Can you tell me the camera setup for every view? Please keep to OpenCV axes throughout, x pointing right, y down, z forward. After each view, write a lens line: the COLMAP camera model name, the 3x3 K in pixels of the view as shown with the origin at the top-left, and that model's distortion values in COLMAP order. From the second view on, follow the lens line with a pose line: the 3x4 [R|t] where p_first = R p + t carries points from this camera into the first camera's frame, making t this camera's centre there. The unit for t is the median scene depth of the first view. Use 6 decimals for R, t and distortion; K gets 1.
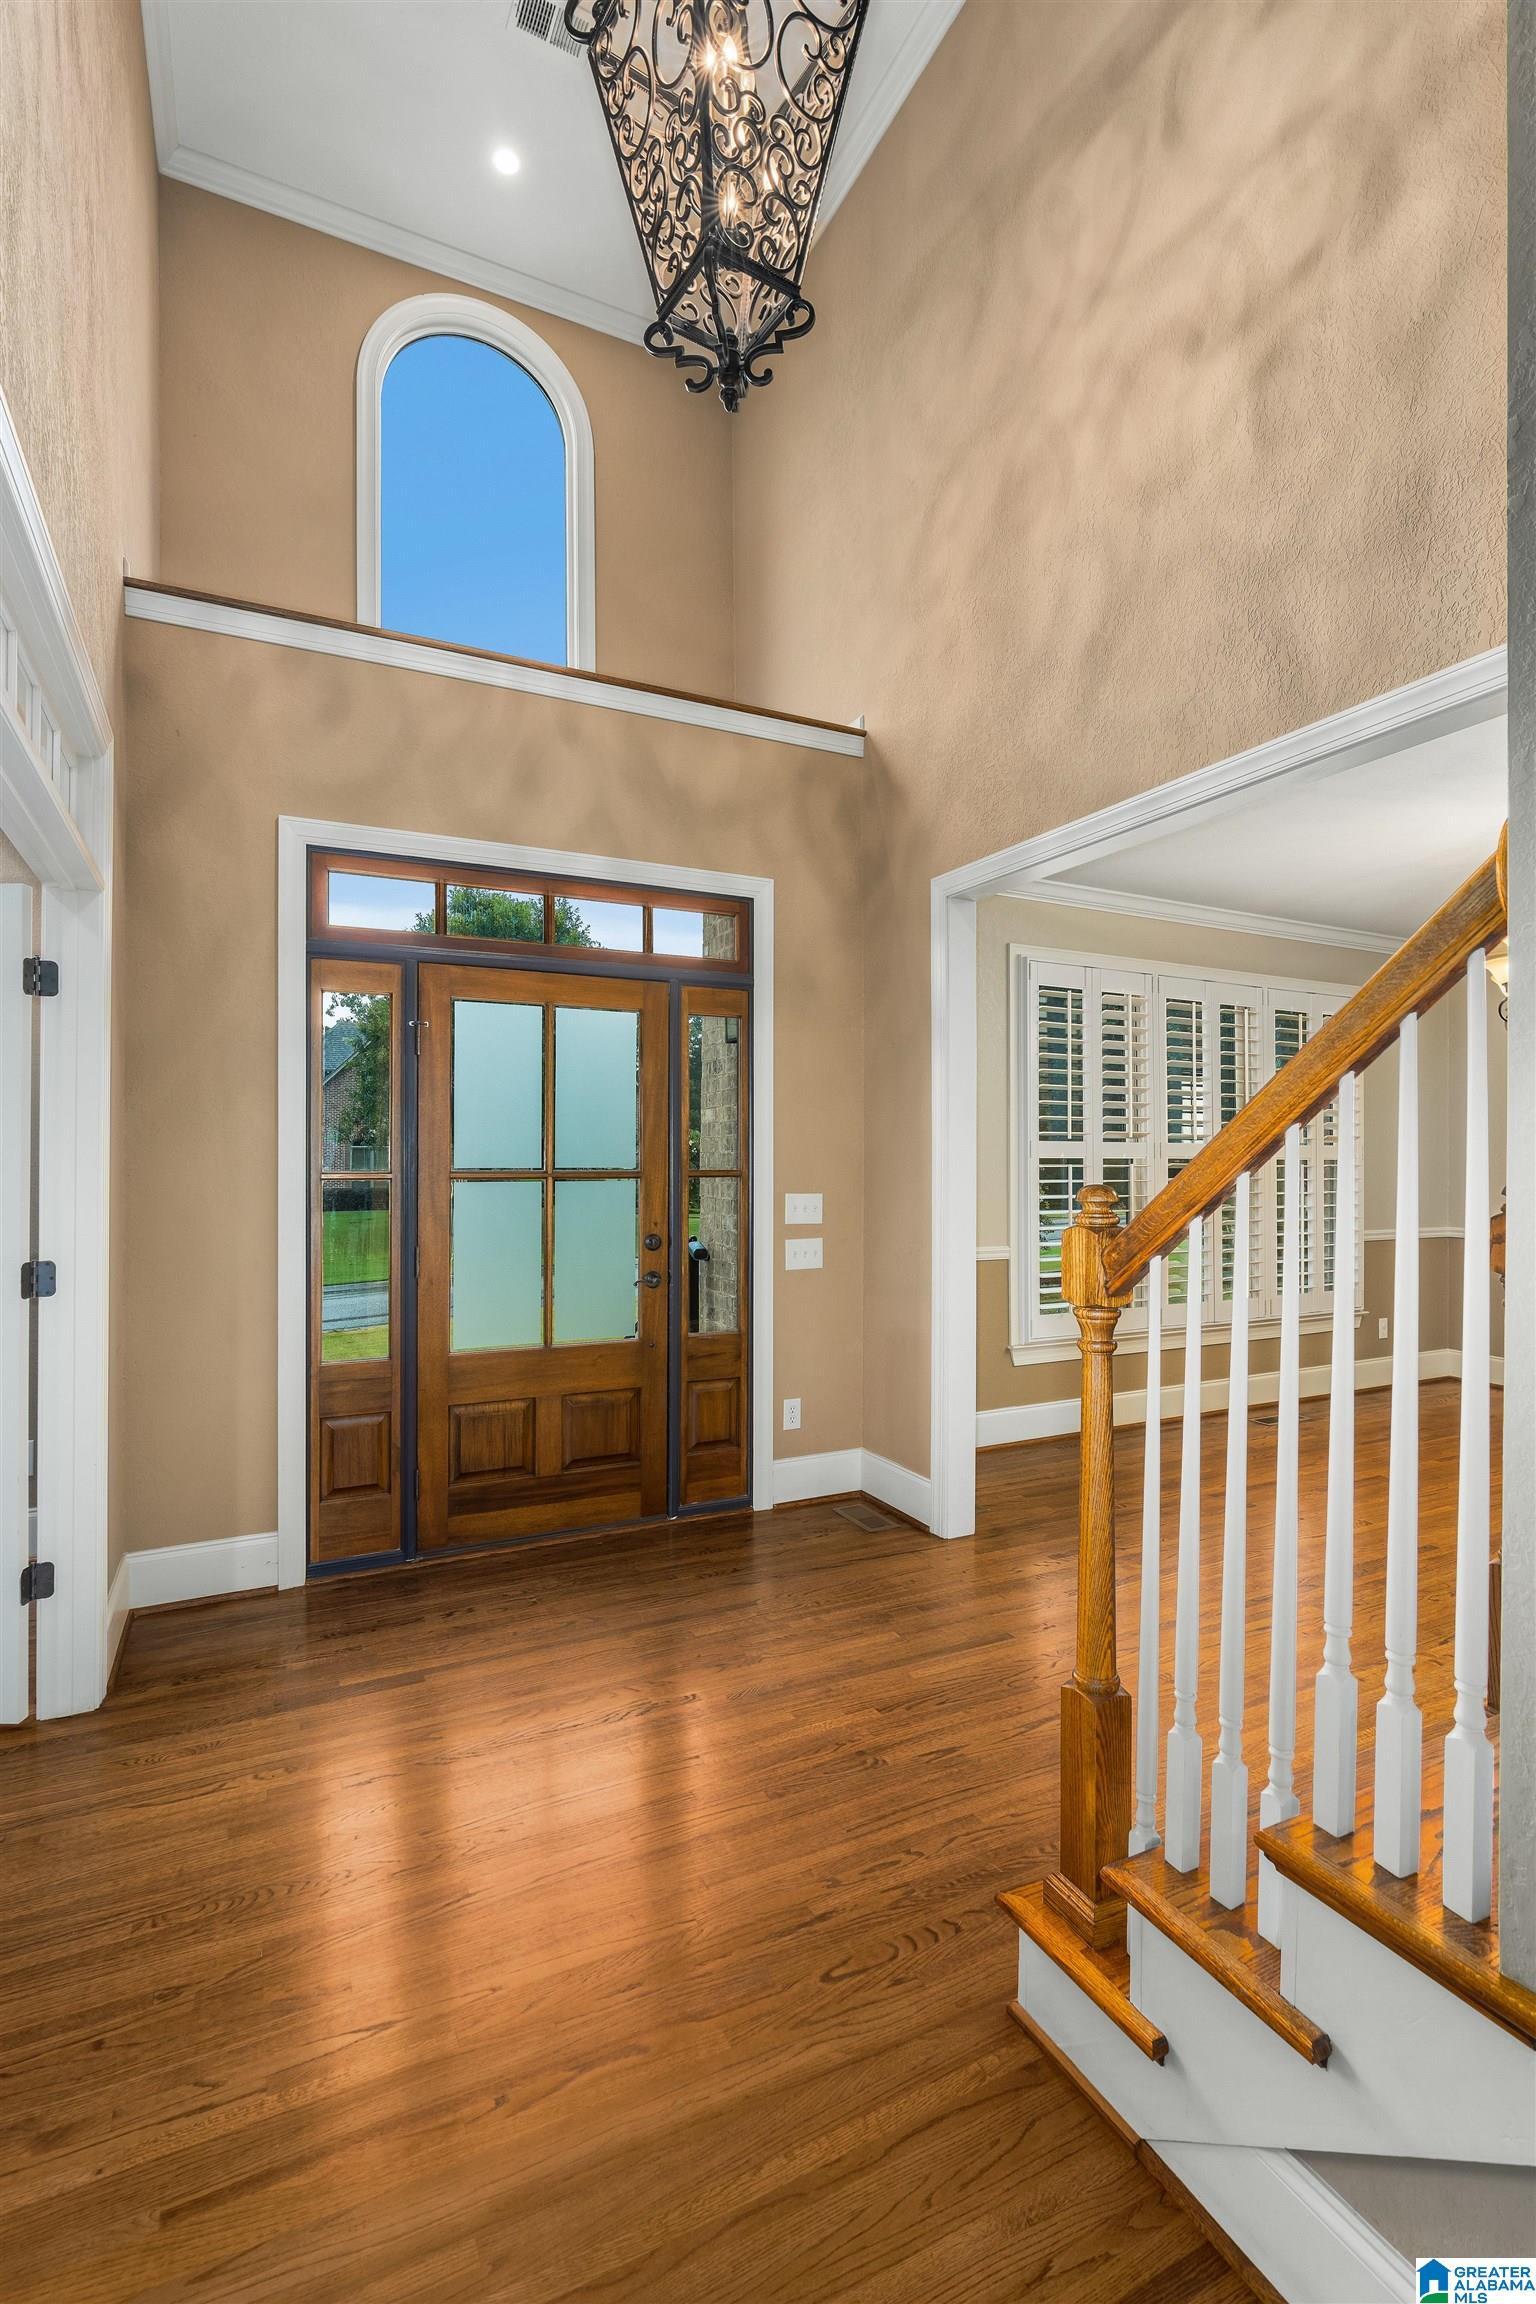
lens RADIAL K [[1044.1, 0, 765.5], [0, 1044.1, 1161.3], [0, 0, 1]] dist [-0.002639, 0.000014]
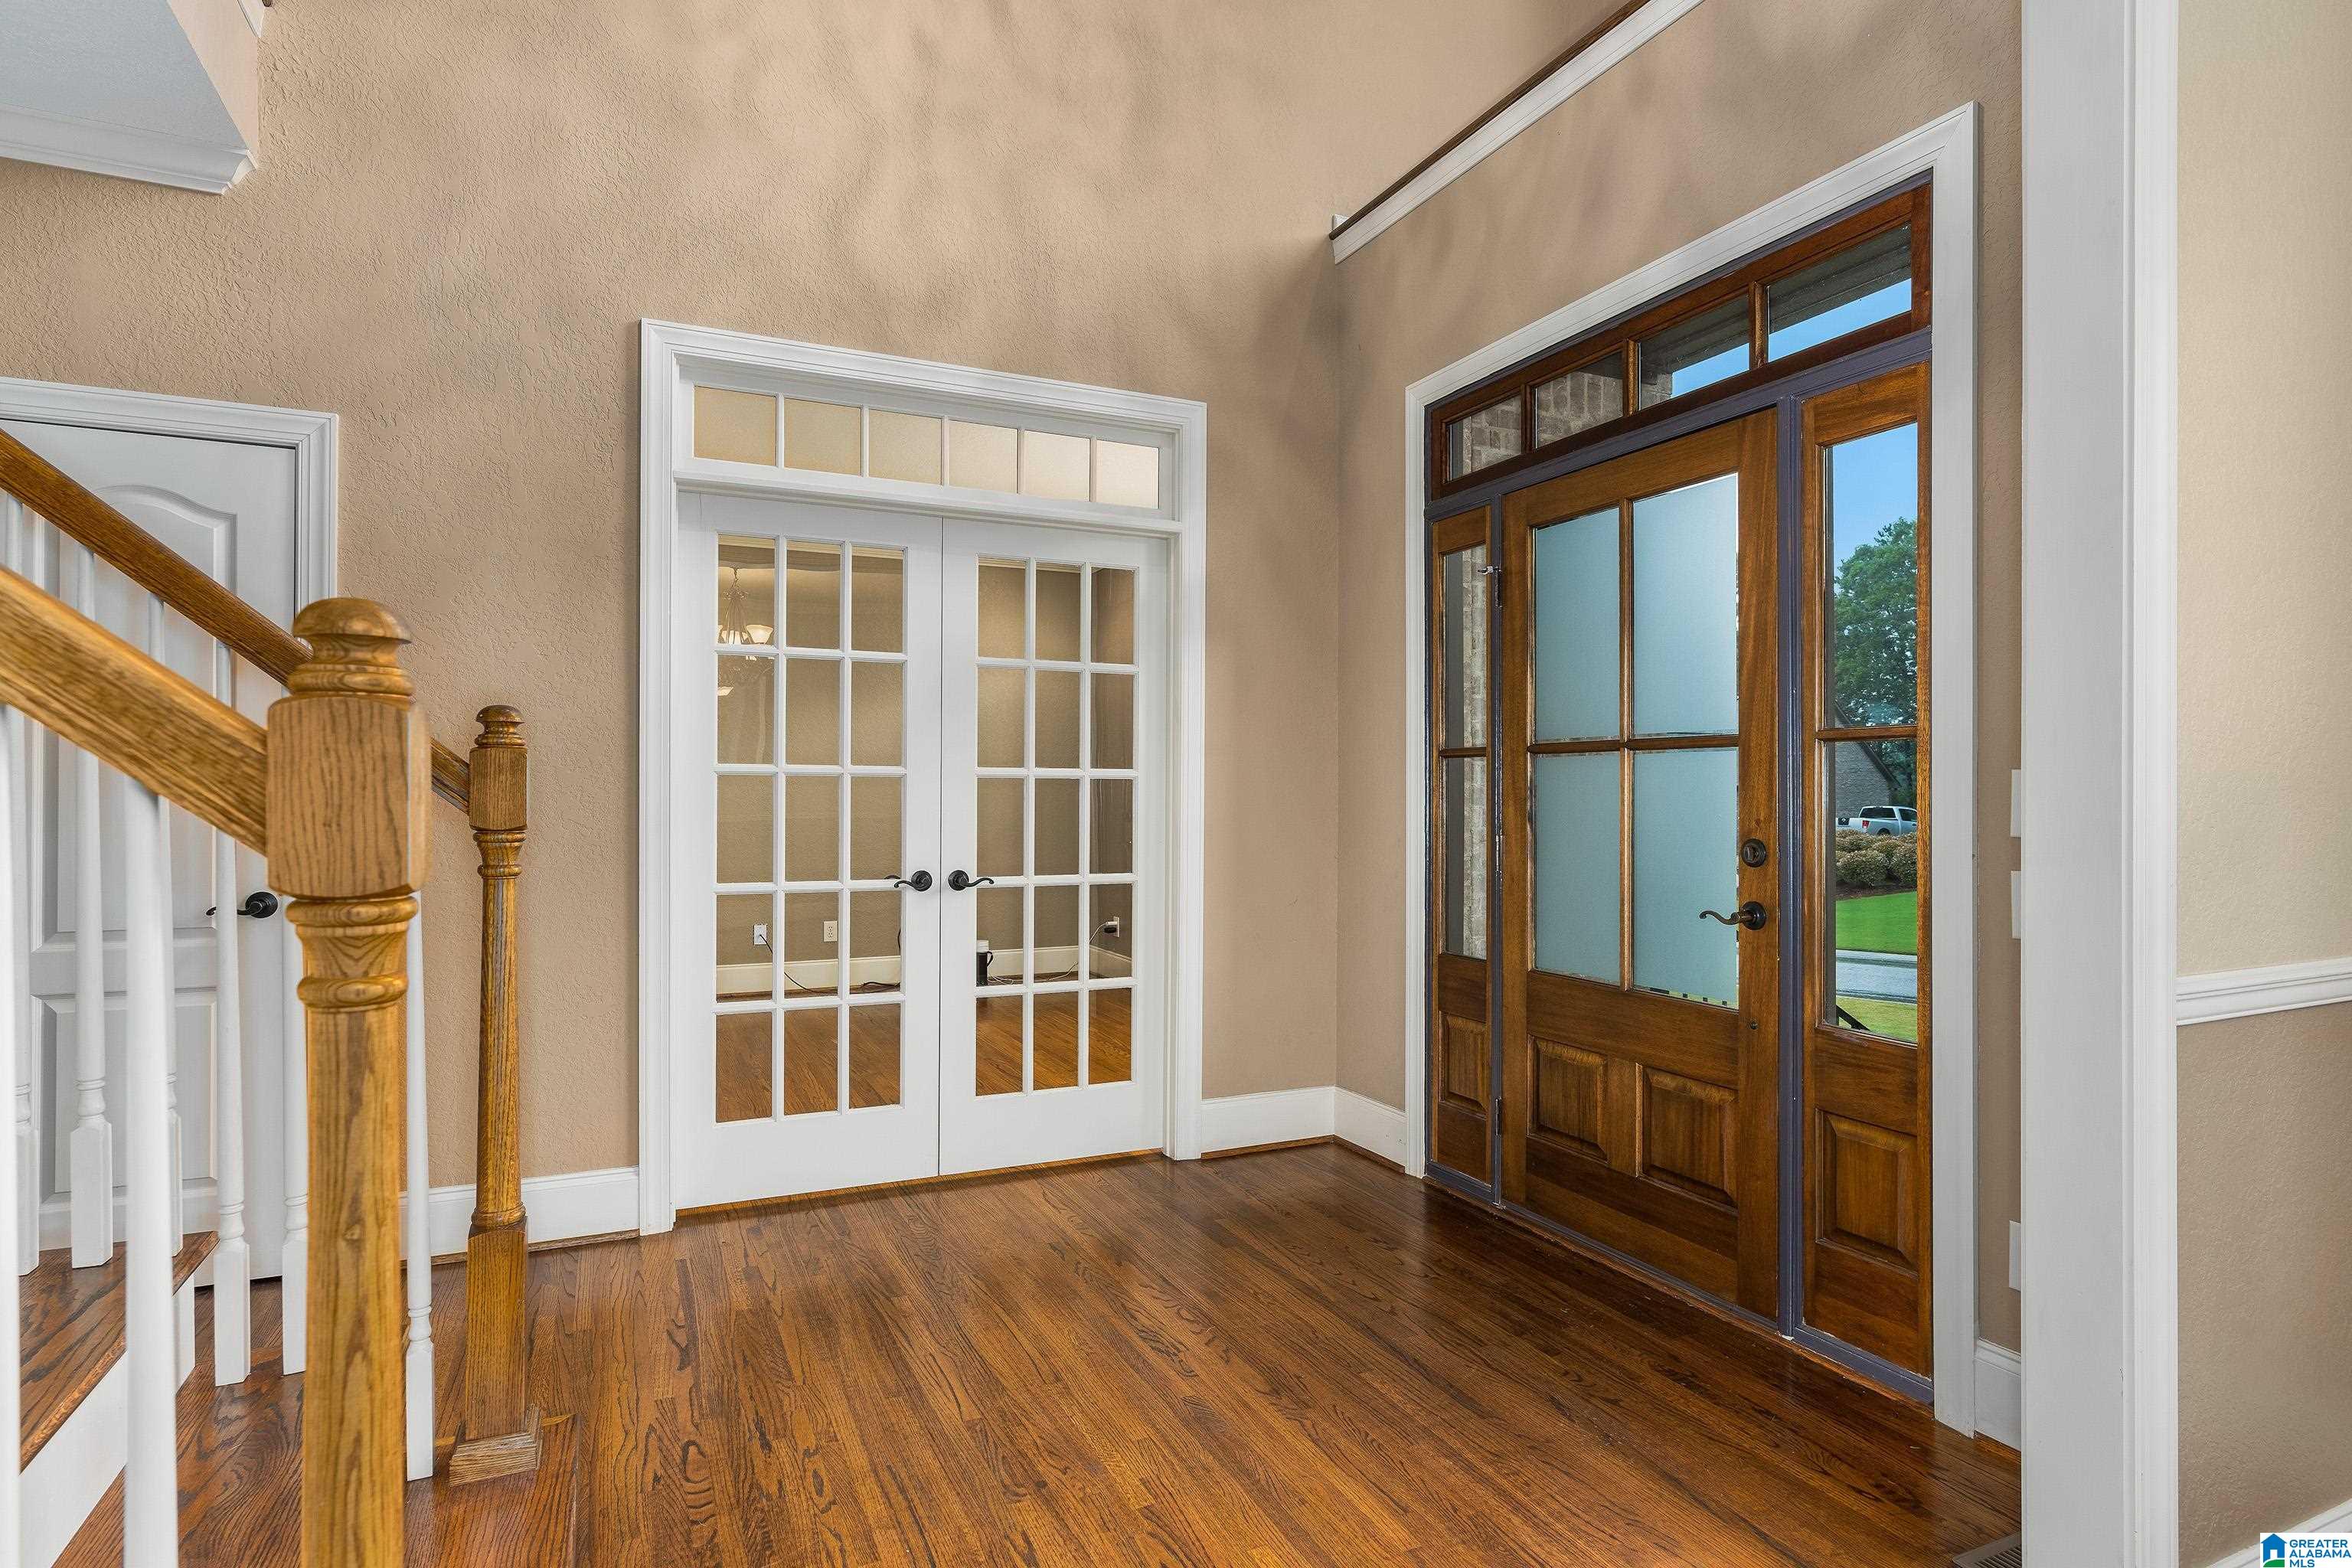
lens RADIAL K [[1234.0, 0, 1172.7], [0, 1234.0, 791.4], [0, 0, 1]] dist [-0.001718, -0.000133]
pose [[-0.025937, 0.002442, -0.999661, 0.661130], [0.005009, 0.999985, 0.002313, 0.043354], [0.999651, -0.004947, -0.025949, 0.756418]]
